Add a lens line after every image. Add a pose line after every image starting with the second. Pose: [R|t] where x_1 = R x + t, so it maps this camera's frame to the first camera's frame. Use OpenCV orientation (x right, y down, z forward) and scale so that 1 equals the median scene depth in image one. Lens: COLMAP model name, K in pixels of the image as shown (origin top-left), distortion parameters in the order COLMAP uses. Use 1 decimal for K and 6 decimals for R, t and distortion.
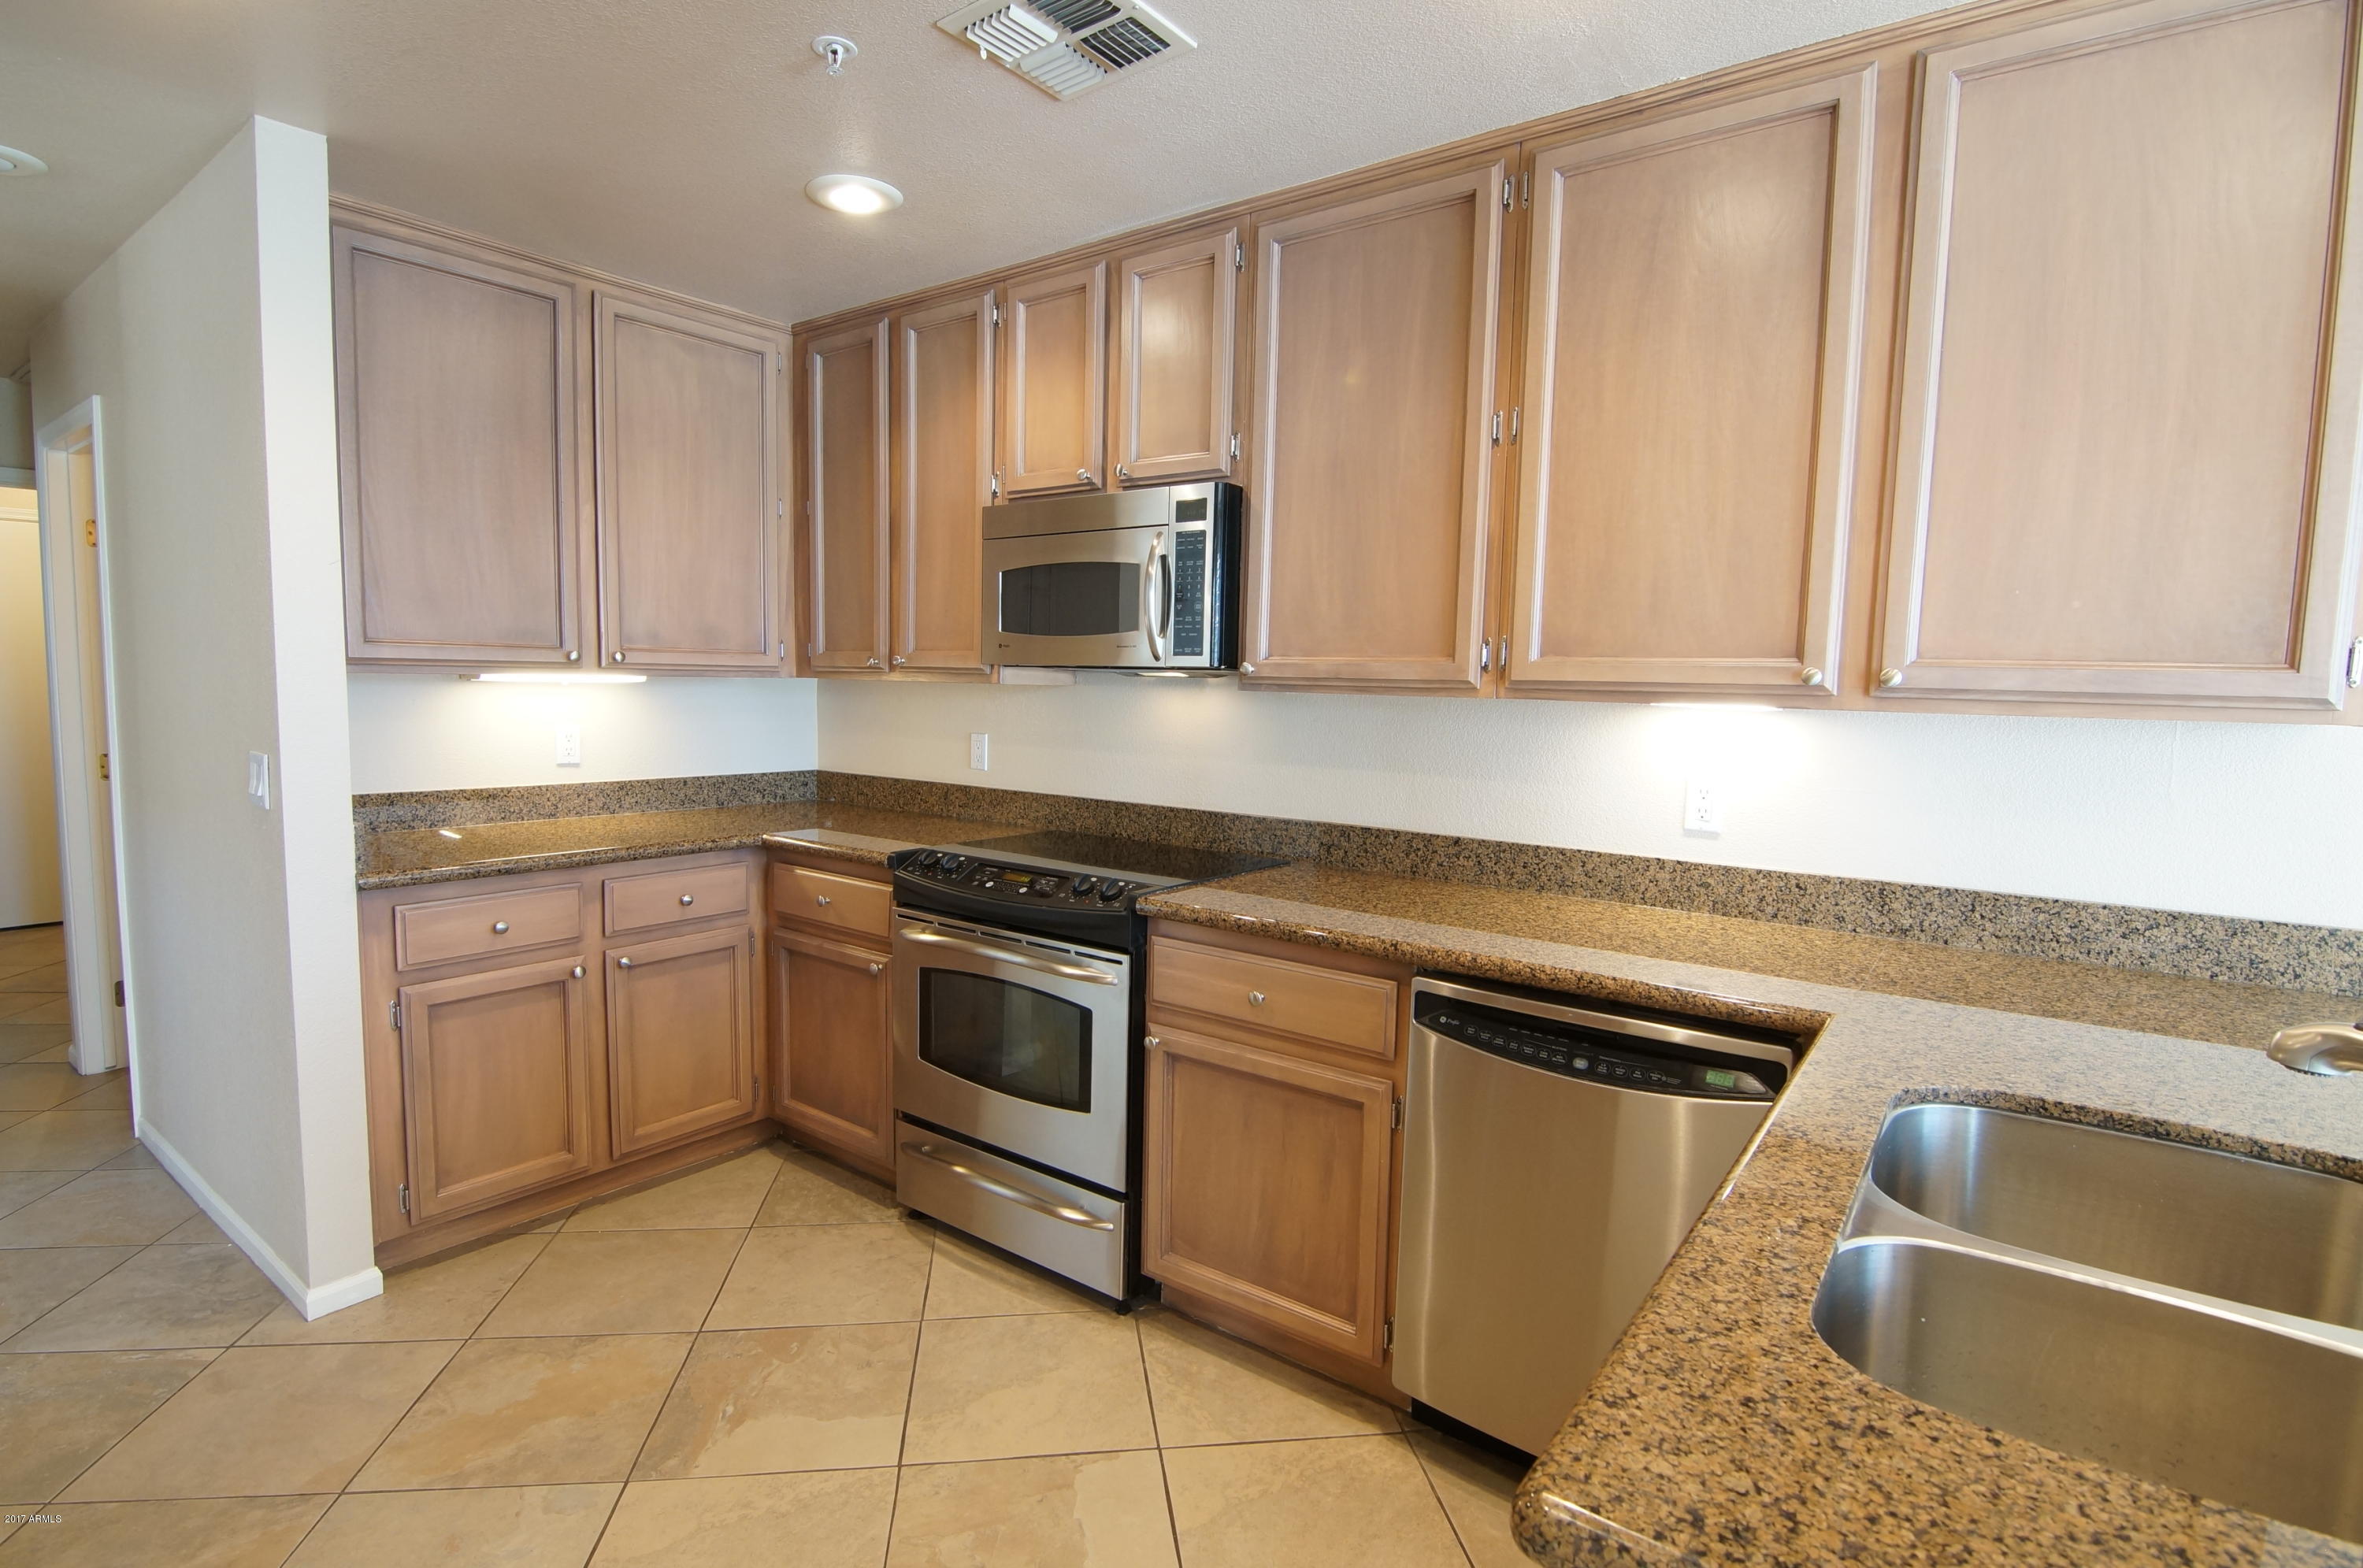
lens RADIAL K [[1139.3, 0, 1177.7], [0, 1139.3, 785.0], [0, 0, 1]] dist [-0.017877, -0.002082]
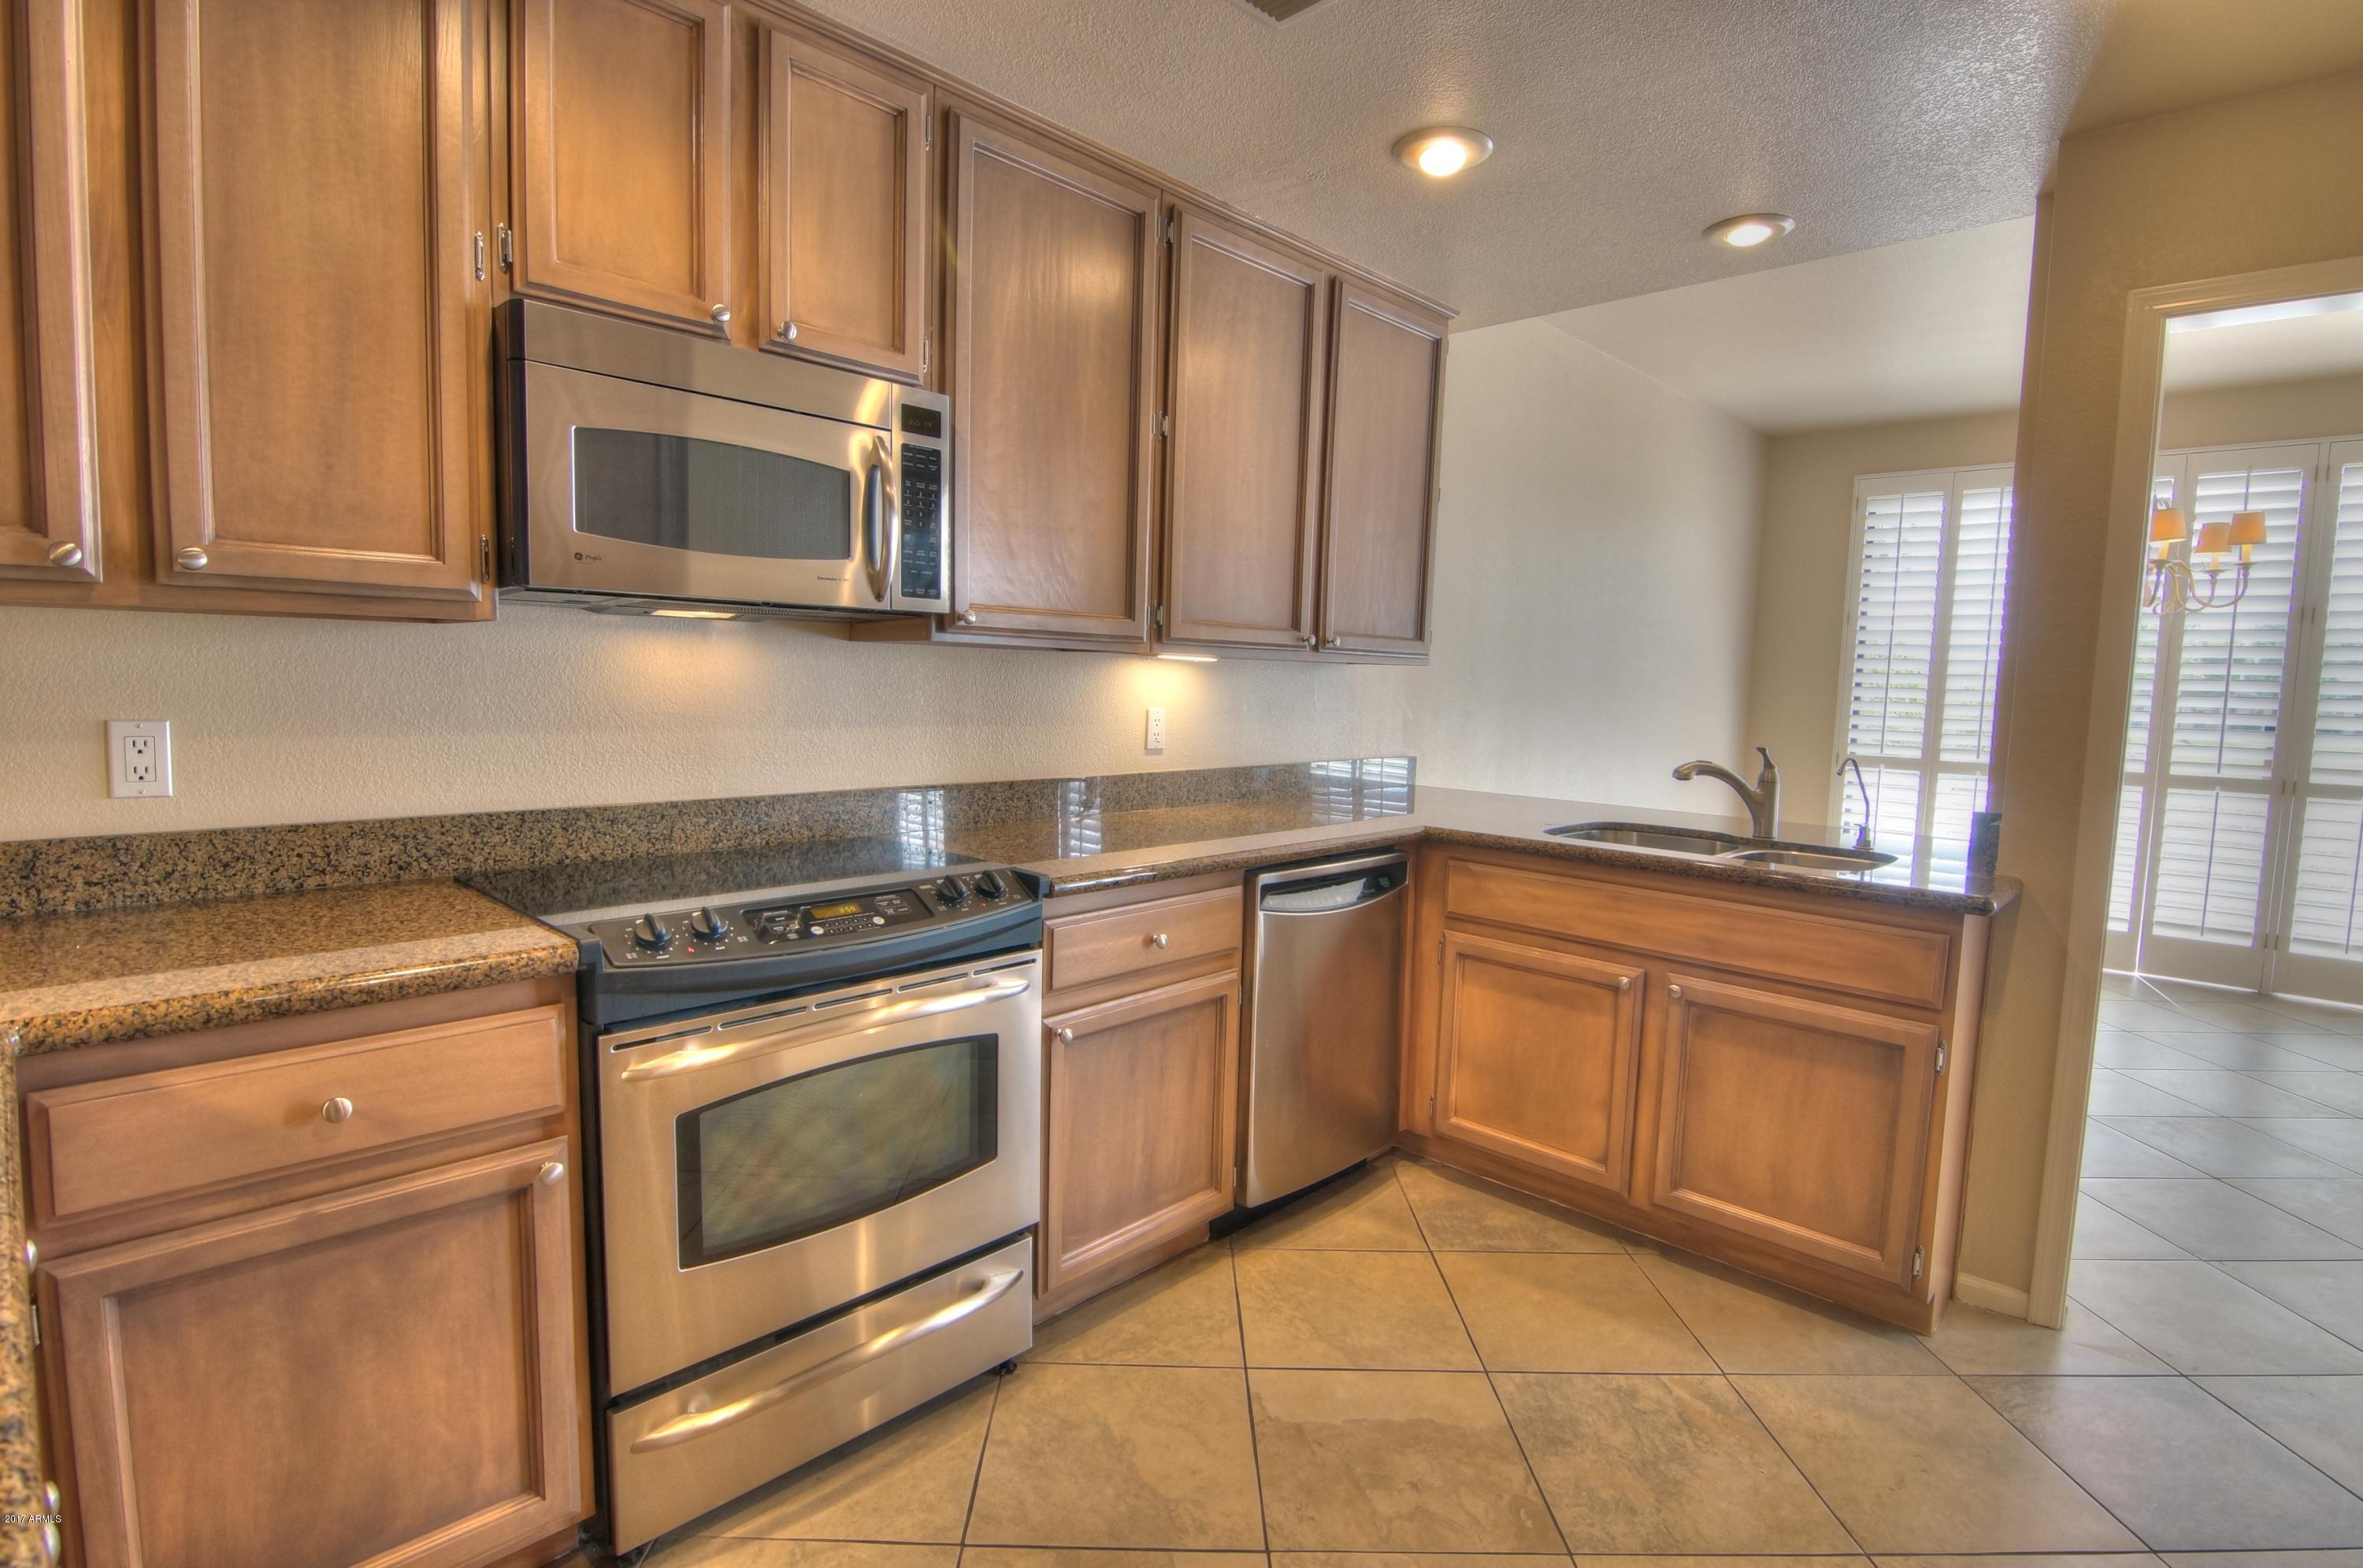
lens RADIAL K [[1139.3, 0, 1175.1], [0, 1139.3, 783.0], [0, 0, 1]] dist [-0.017877, -0.002082]
pose [[0.126970, -0.112215, 0.985539, -0.811624], [0.069008, 0.992172, 0.104080, -0.054419], [-0.989503, 0.054795, 0.133719, 0.724624]]
